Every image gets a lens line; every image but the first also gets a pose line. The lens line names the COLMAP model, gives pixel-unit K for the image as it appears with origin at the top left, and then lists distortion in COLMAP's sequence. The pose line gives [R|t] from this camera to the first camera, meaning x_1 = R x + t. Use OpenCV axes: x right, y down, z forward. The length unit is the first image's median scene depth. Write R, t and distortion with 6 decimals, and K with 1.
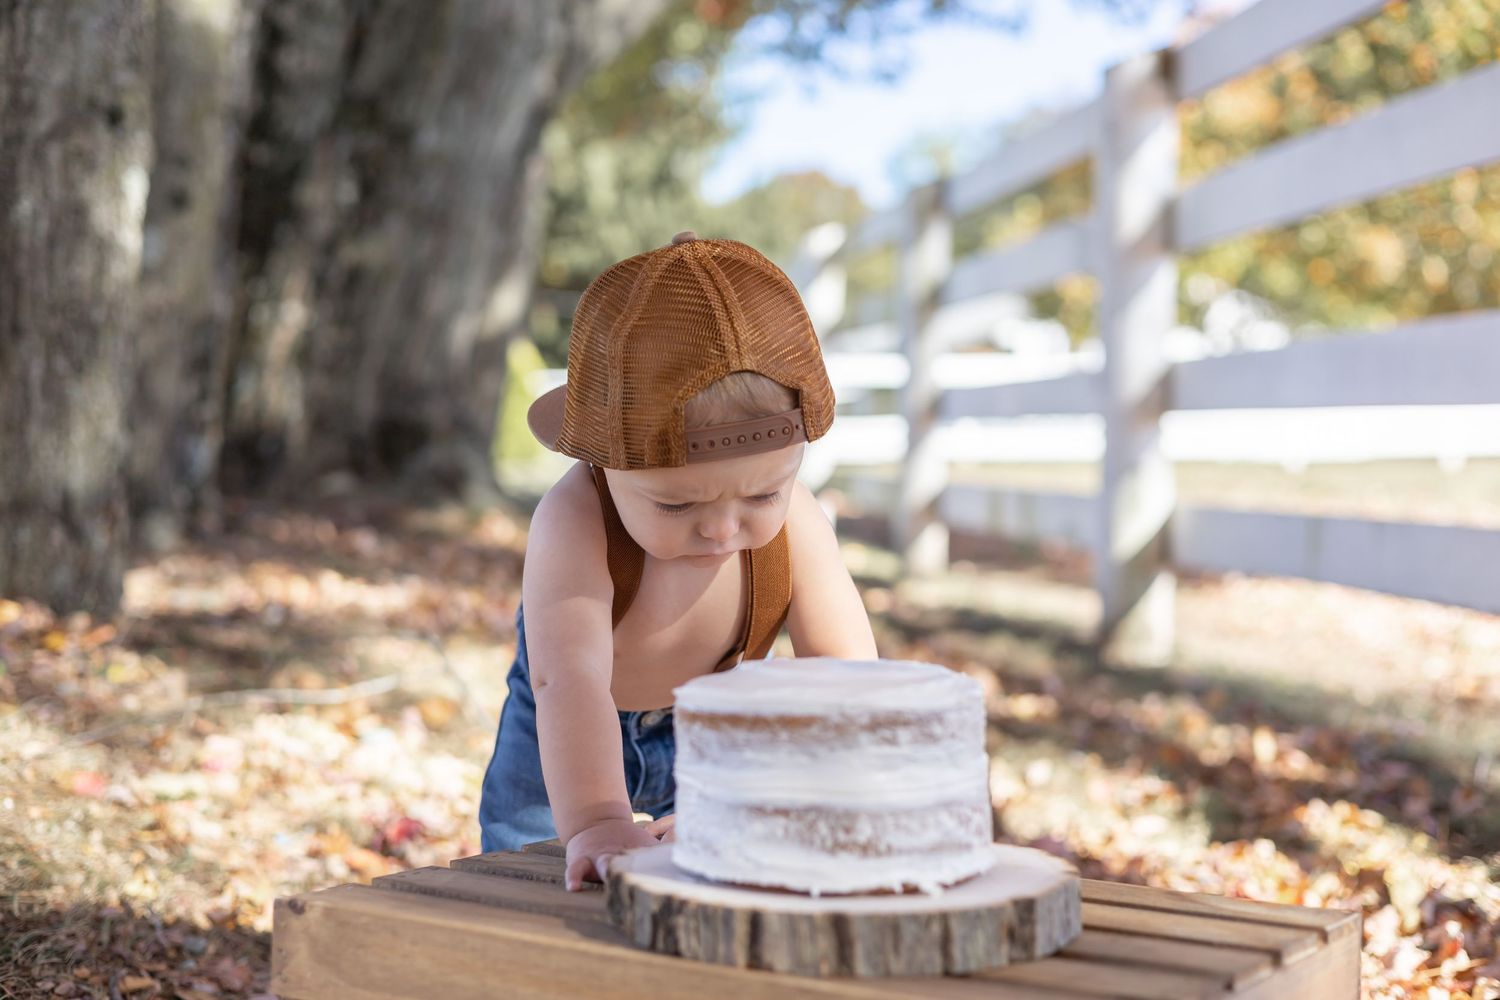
lens RADIAL K [[2186.7, 0, 750.0], [0, 2186.7, 500.0], [0, 0, 1]] dist [0.029060, -0.008163]
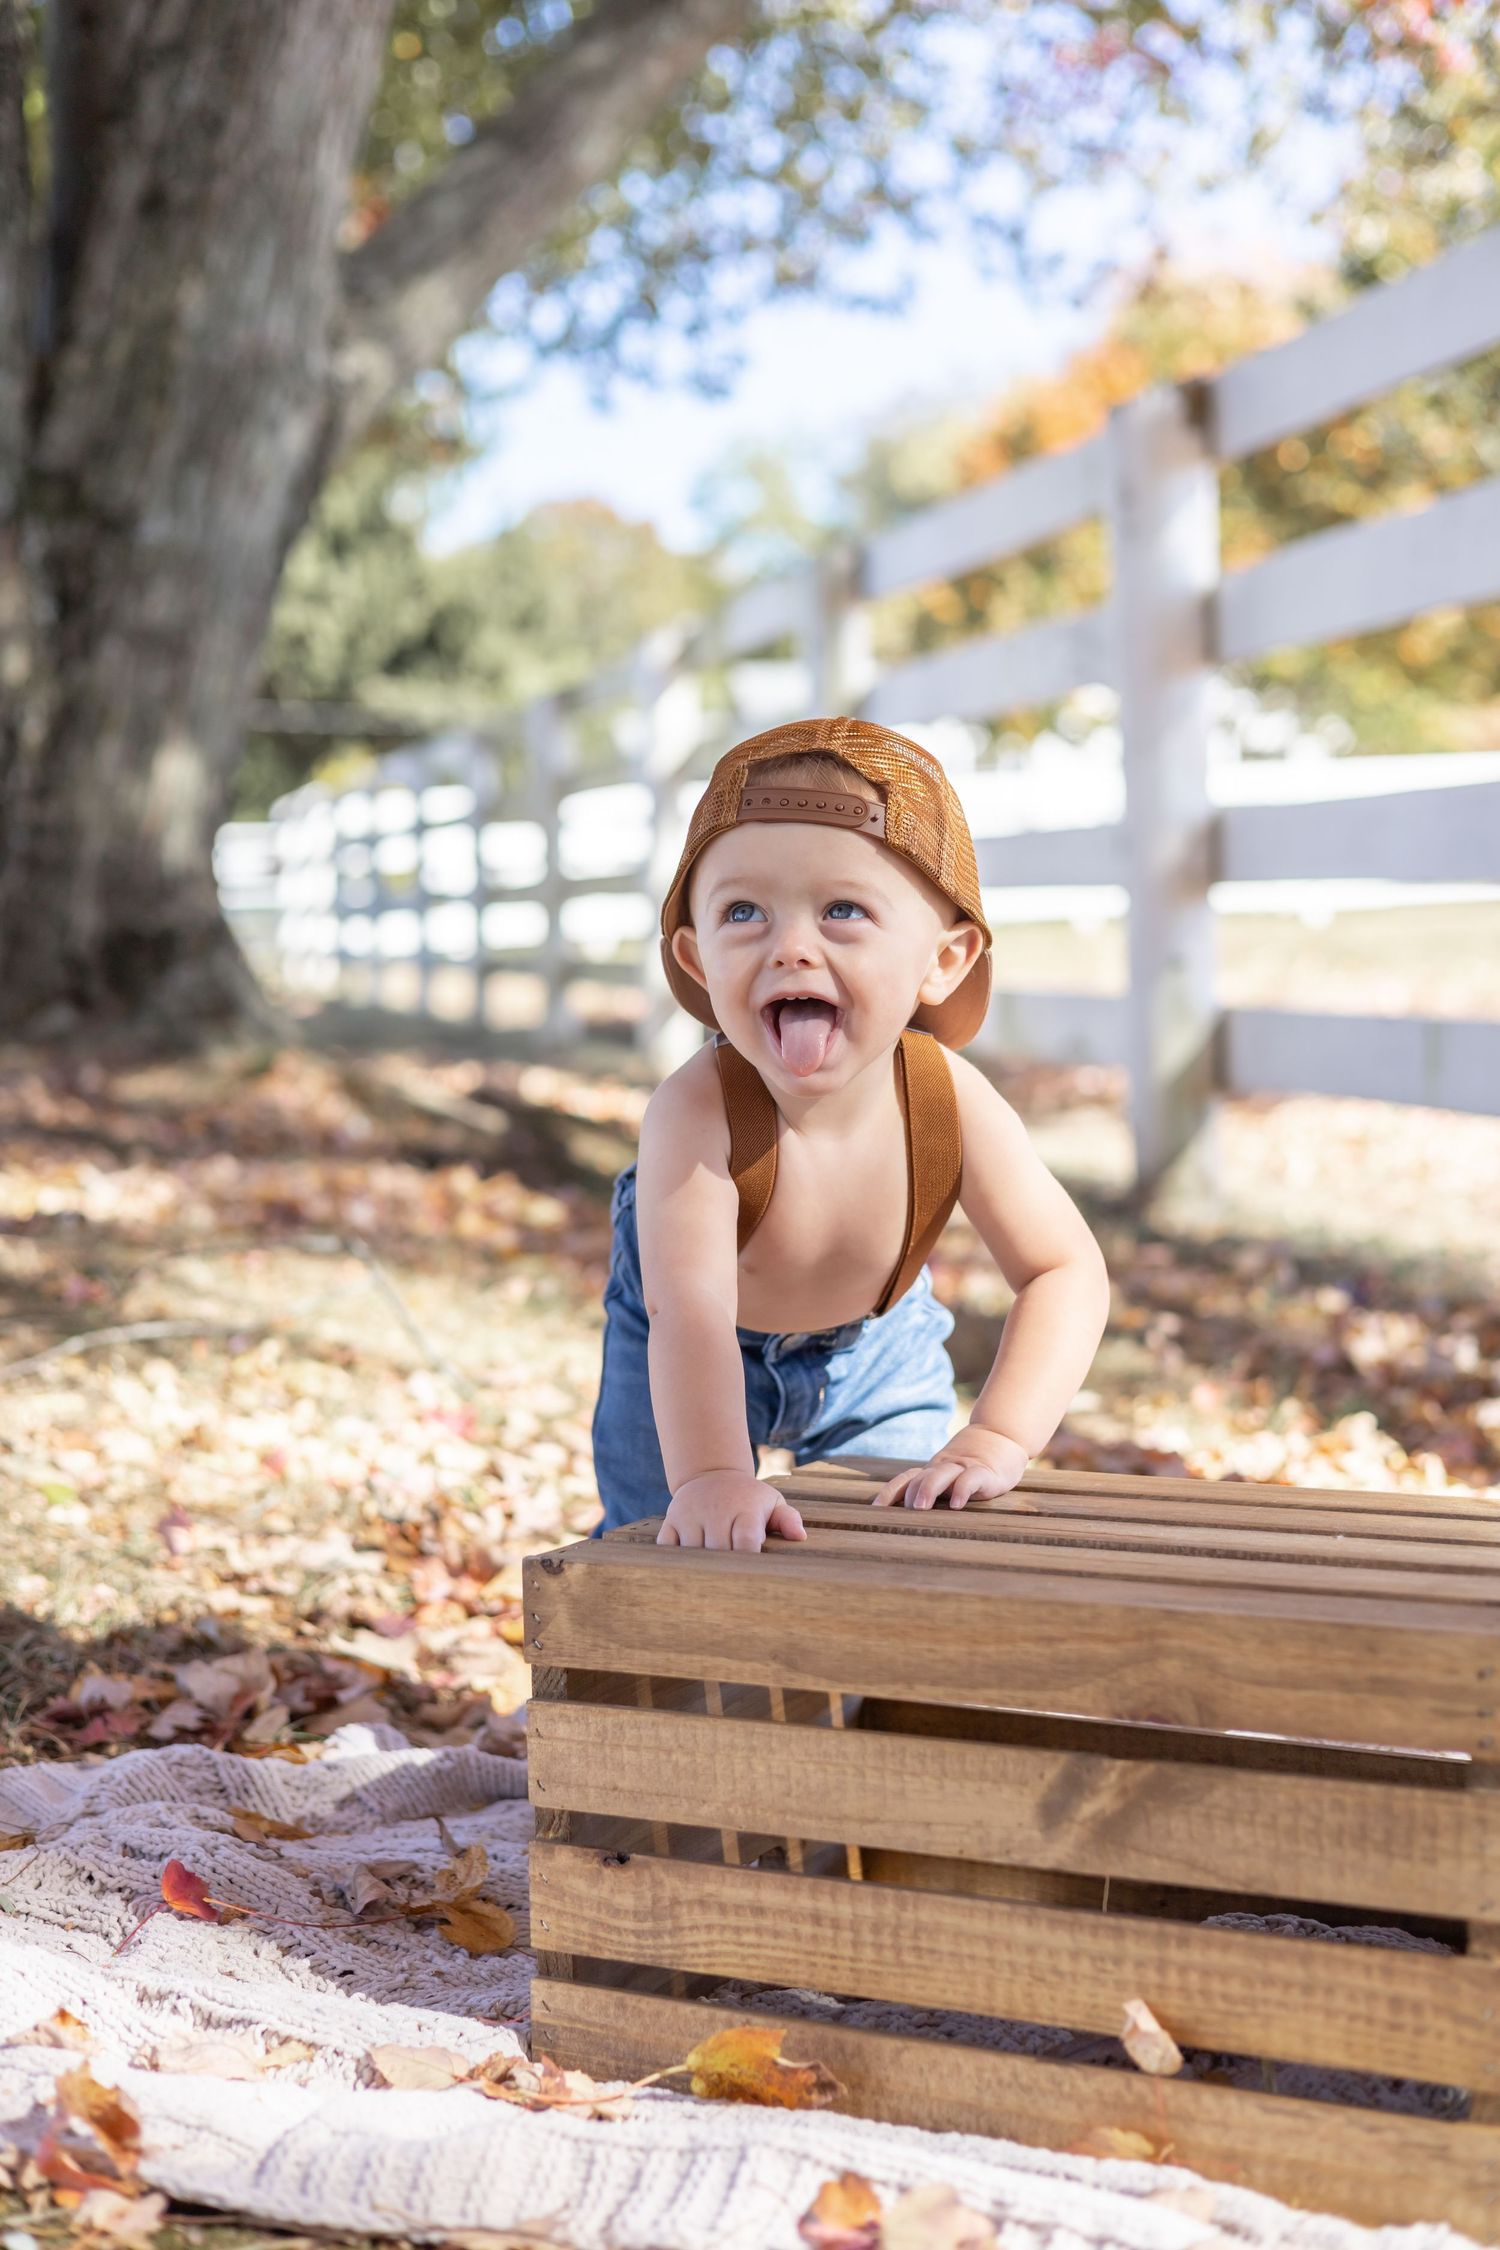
lens RADIAL K [[3233.2, 0, 751.4], [0, 3233.2, 1170.8], [0, 0, 1]] dist [-0.010640, 0.122847]
pose [[0.996161, -0.048599, 0.072806, -0.061054], [0.044439, 0.997344, 0.057704, -0.014559], [-0.075417, -0.054247, 0.995675, -0.094106]]
